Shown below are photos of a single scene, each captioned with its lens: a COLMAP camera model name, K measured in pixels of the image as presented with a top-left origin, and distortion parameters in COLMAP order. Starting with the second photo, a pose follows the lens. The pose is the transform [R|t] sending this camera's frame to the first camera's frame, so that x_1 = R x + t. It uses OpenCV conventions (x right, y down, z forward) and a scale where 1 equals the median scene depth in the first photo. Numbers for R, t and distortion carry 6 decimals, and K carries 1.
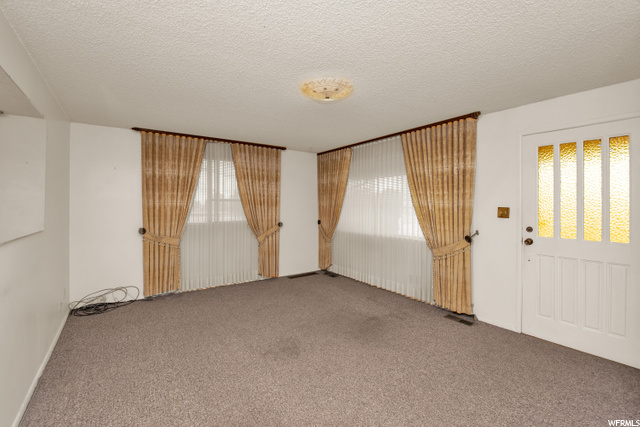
lens RADIAL K [[291.6, 0, 320.6], [0, 291.6, 207.9], [0, 0, 1]] dist [-0.000600, -0.017972]
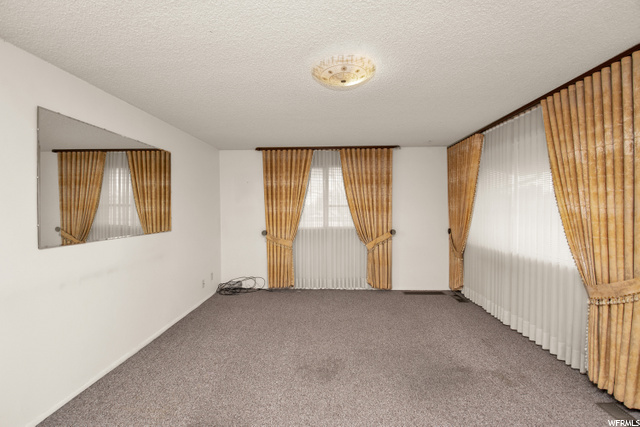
lens RADIAL K [[291.6, 0, 320.6], [0, 291.6, 207.9], [0, 0, 1]] dist [-0.000600, -0.017972]
pose [[0.770261, -0.008471, -0.637673, 0.317529], [0.002760, 0.999947, -0.009950, -0.010437], [0.637723, 0.005904, 0.770243, 0.197750]]
